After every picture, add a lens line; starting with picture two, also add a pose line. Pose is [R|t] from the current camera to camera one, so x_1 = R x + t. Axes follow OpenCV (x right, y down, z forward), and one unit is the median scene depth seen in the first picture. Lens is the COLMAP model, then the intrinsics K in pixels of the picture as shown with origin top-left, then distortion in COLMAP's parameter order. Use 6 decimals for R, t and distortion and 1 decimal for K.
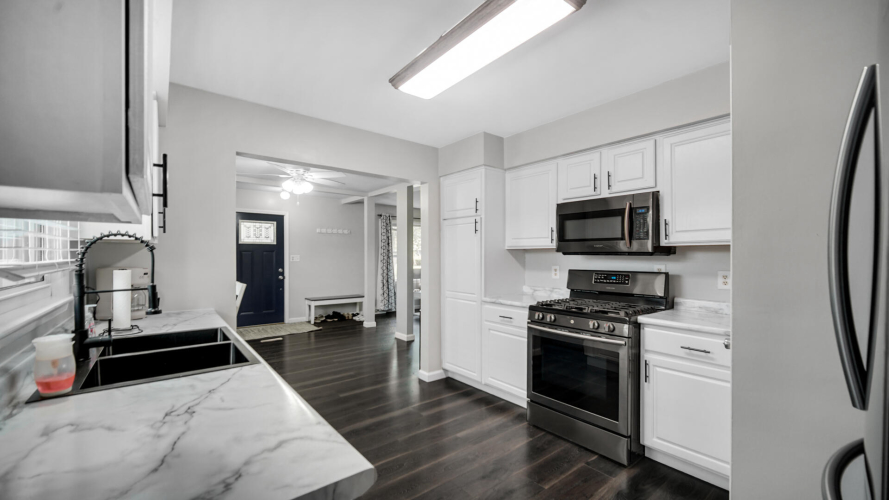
lens RADIAL K [[355.0, 0, 438.7], [0, 355.0, 252.0], [0, 0, 1]] dist [0.000175, 0.000048]
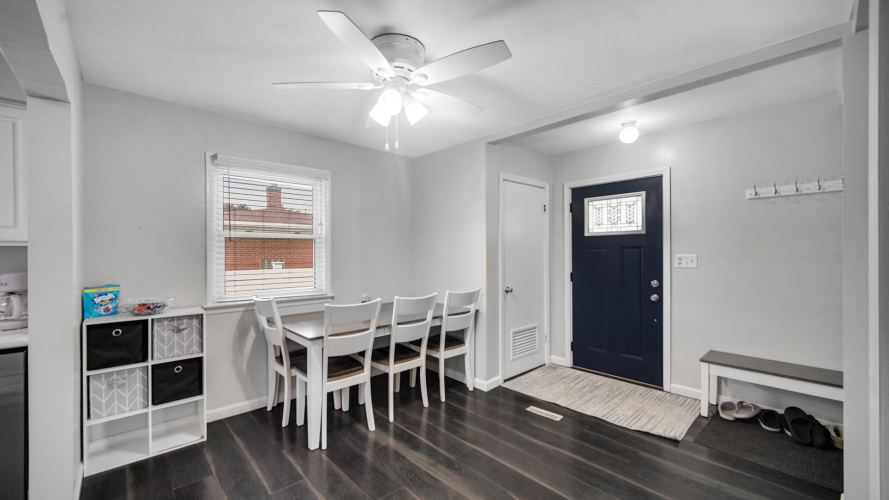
lens RADIAL K [[355.0, 0, 438.7], [0, 355.0, 252.0], [0, 0, 1]] dist [0.000175, 0.000048]
pose [[0.063324, -0.005918, -0.997975, 0.048455], [0.011727, 0.999918, -0.005185, 0.004655], [0.997924, -0.011375, 0.063388, 0.657318]]
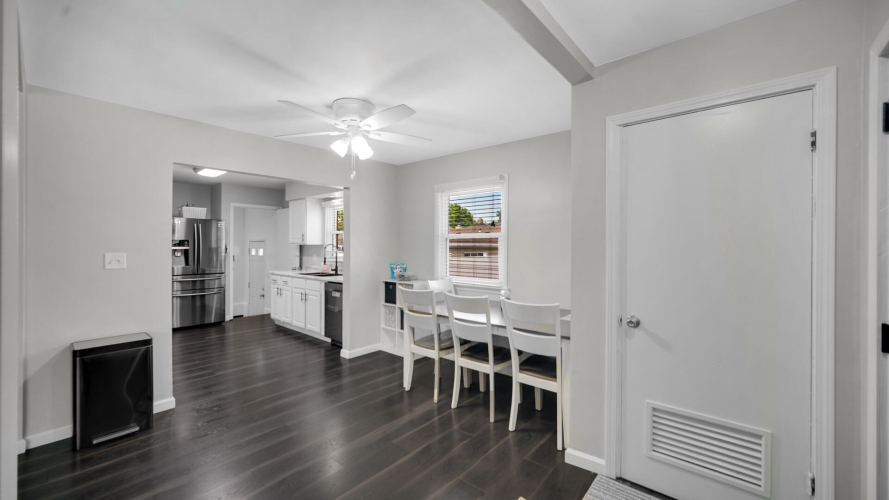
lens RADIAL K [[355.0, 0, 438.7], [0, 355.0, 252.0], [0, 0, 1]] dist [0.000175, 0.000048]
pose [[-0.983146, -0.010586, -0.182515, -0.276154], [-0.012249, 0.999893, 0.007983, 0.001202], [0.182411, 0.010084, -0.983171, 1.067496]]
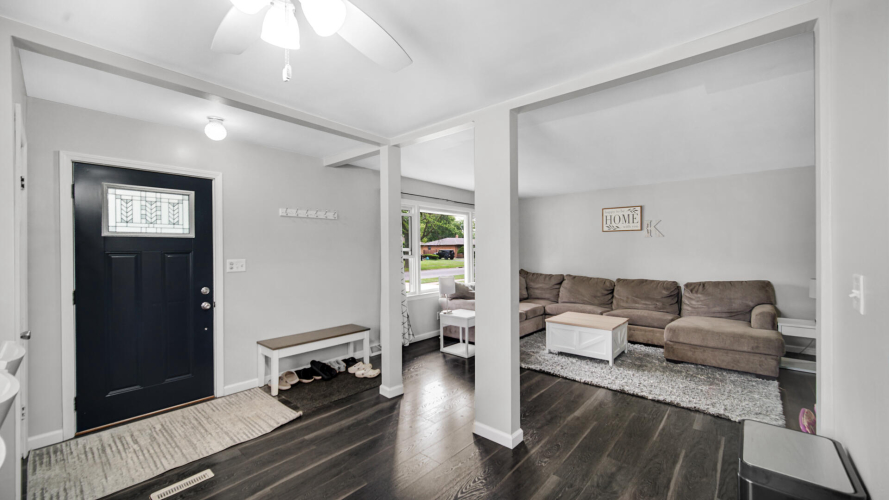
lens RADIAL K [[349.2, 0, 434.9], [0, 349.2, 247.5], [0, 0, 1]] dist [-0.001206, -0.000007]
pose [[0.986540, -0.010461, 0.163188, -0.210663], [0.011318, 0.999927, -0.004327, -0.002595], [-0.163130, 0.006116, 0.986586, 0.472630]]
